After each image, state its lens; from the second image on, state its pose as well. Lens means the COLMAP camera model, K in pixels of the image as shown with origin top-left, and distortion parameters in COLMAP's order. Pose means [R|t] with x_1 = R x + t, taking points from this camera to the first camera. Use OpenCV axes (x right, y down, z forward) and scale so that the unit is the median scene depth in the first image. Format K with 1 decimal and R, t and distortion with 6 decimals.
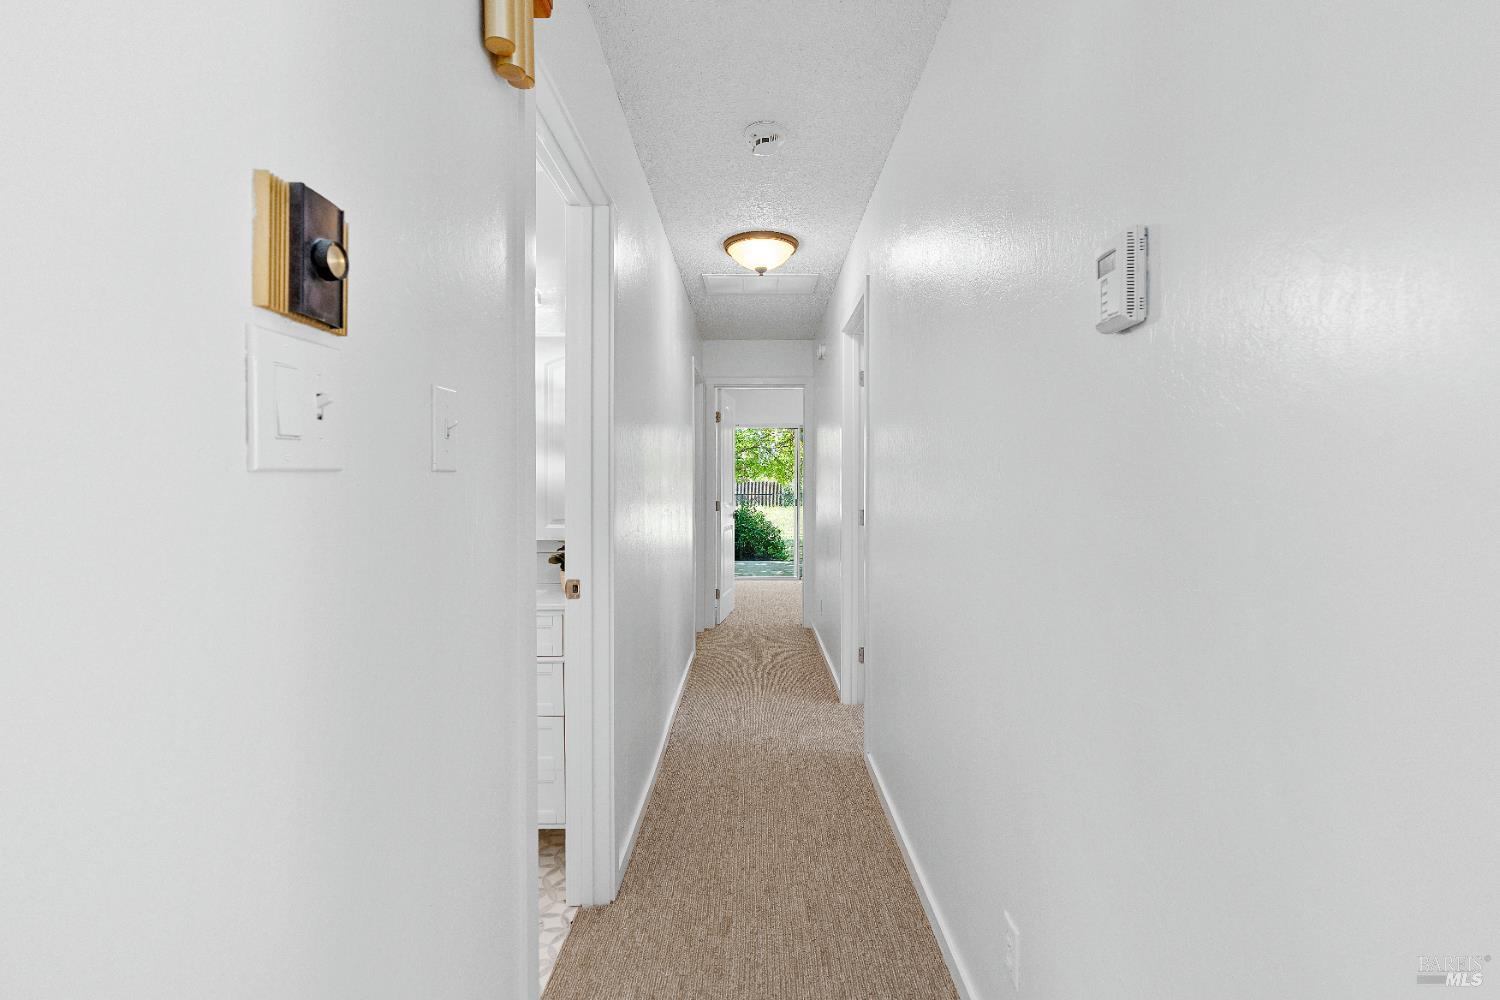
lens RADIAL K [[685.7, 0, 750.2], [0, 685.7, 493.2], [0, 0, 1]] dist [-0.003944, -0.000108]
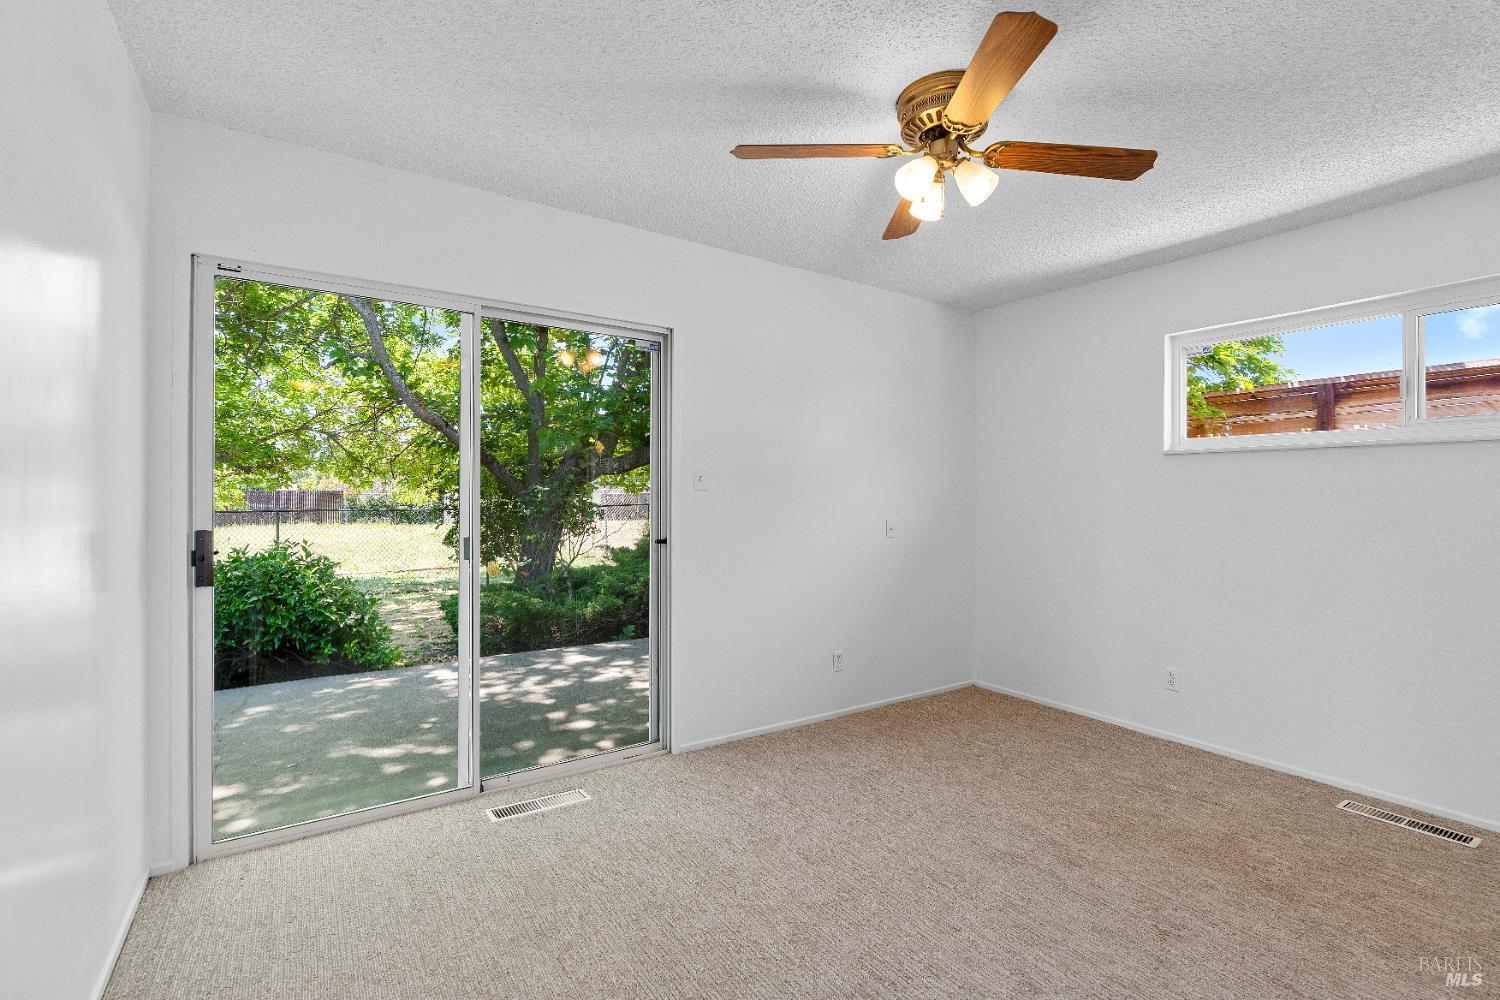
lens RADIAL K [[685.7, 0, 749.7], [0, 685.7, 498.3], [0, 0, 1]] dist [-0.003944, -0.000108]
pose [[0.829951, 0.005819, 0.557806, -0.002581], [-0.001064, 0.999960, -0.008847, -0.006414], [-0.557835, 0.006749, 0.829924, 0.506413]]
